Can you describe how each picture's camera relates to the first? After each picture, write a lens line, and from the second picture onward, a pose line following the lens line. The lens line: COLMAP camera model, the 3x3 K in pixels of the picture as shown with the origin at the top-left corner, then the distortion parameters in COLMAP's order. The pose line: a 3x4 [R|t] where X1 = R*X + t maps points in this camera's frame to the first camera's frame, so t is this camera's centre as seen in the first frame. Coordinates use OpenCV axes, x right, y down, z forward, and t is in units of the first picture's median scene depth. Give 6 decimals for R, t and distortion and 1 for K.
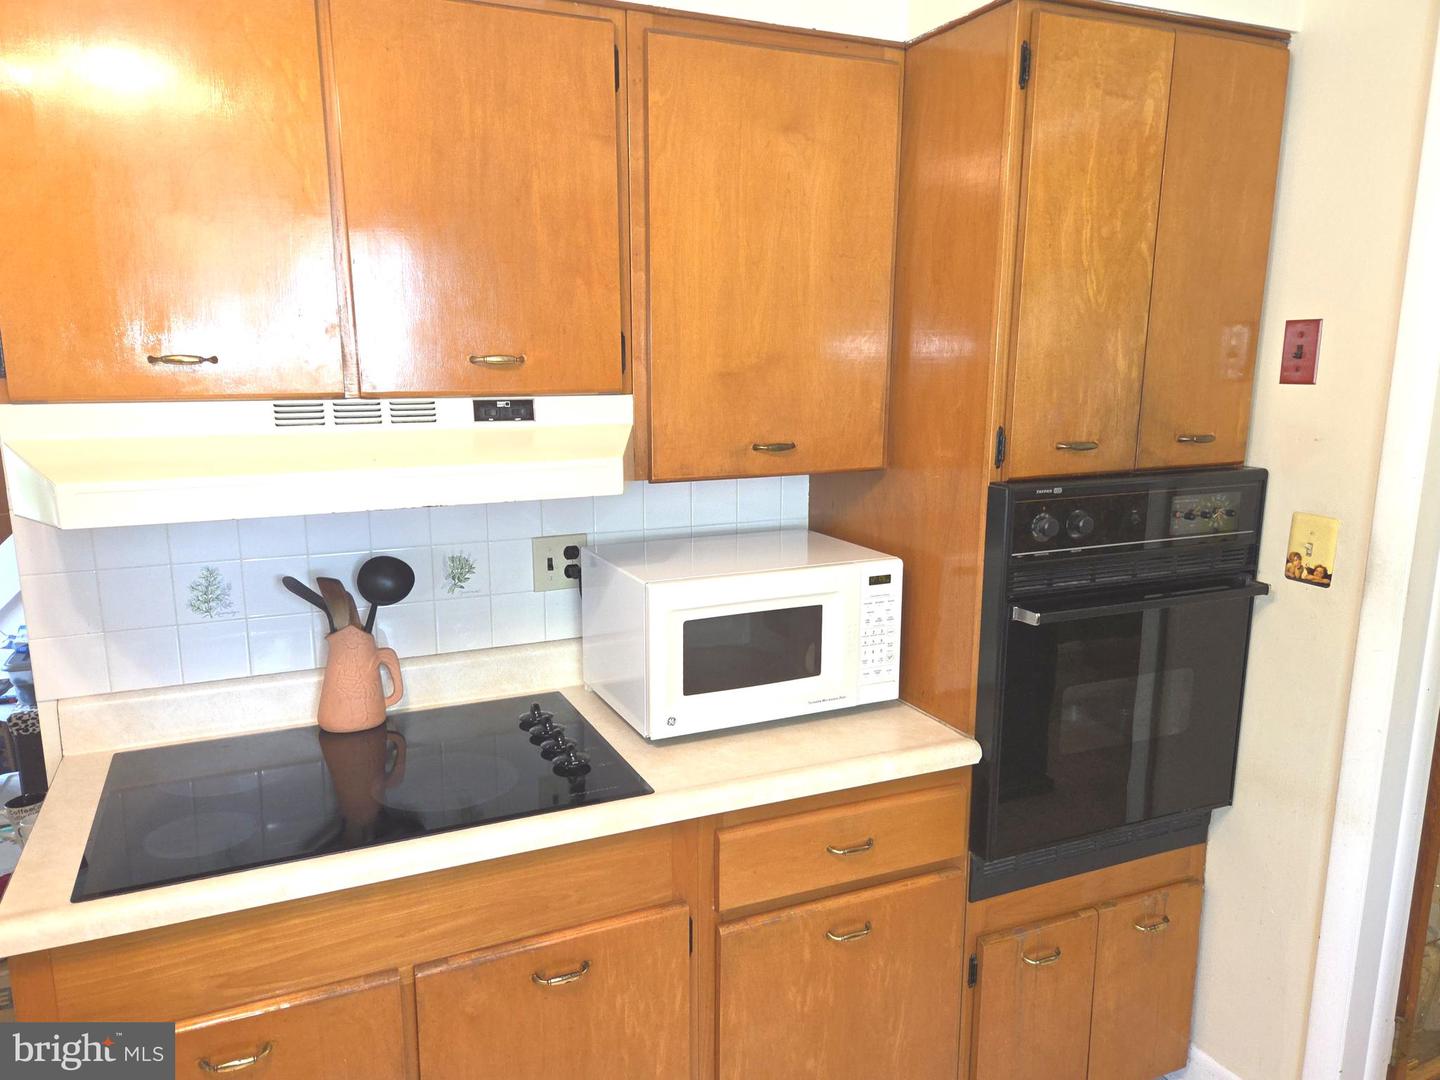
lens RADIAL K [[1010.1, 0, 720.0], [0, 1010.1, 540.0], [0, 0, 1]] dist [-0.003502, -0.002131]
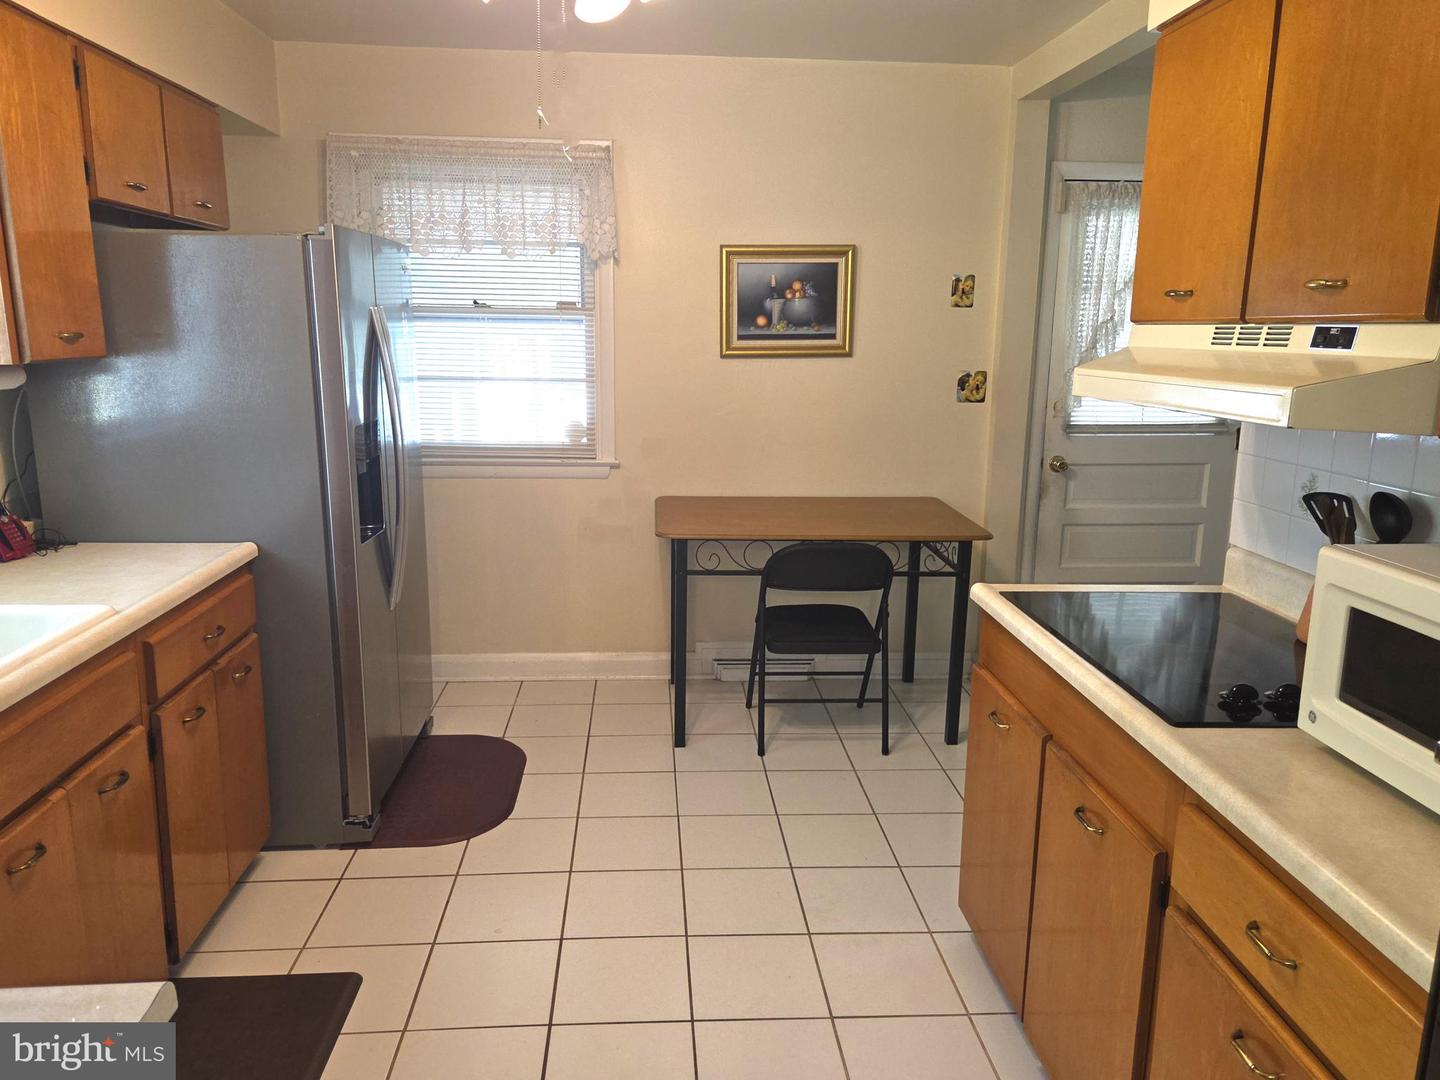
lens RADIAL K [[1010.1, 0, 720.0], [0, 1010.1, 540.0], [0, 0, 1]] dist [-0.003502, -0.002131]
pose [[-0.362499, 0.182927, -0.913856, 0.937766], [-0.187025, 0.946324, 0.263613, -0.091110], [0.913026, 0.266473, -0.308829, 0.827036]]
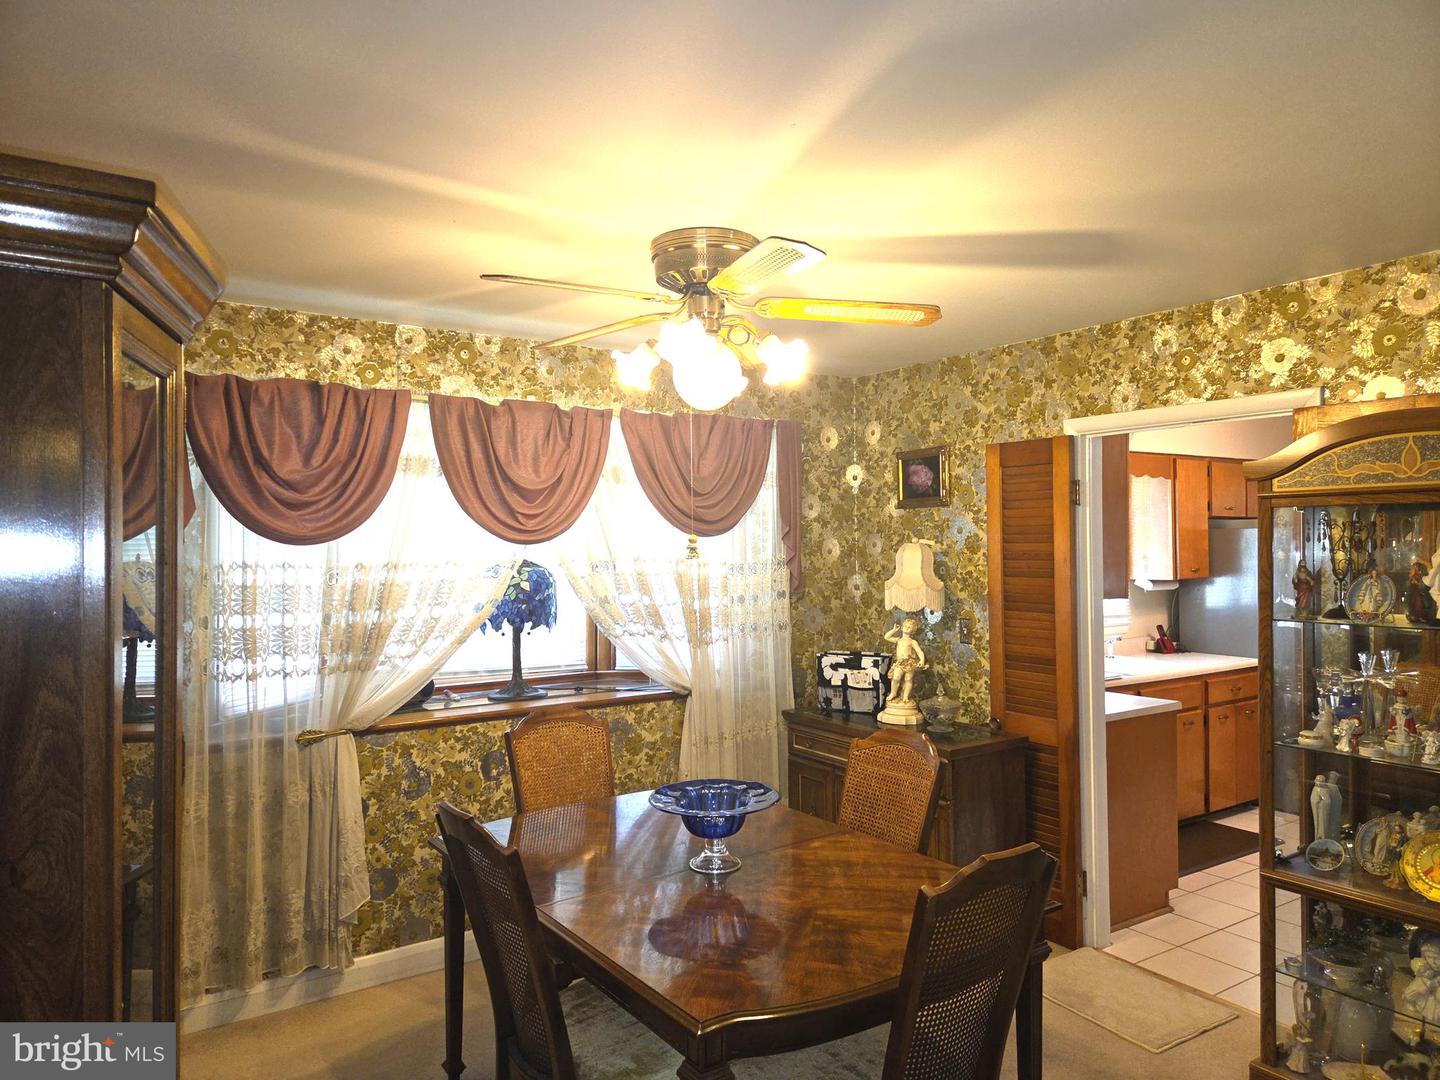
lens RADIAL K [[1010.1, 0, 720.0], [0, 1010.1, 540.0], [0, 0, 1]] dist [-0.003502, -0.002131]
pose [[-0.987950, 0.005212, -0.154689, 1.807441], [-0.021907, 0.984662, 0.173093, -0.387911], [0.153218, 0.174396, -0.972682, 2.164605]]
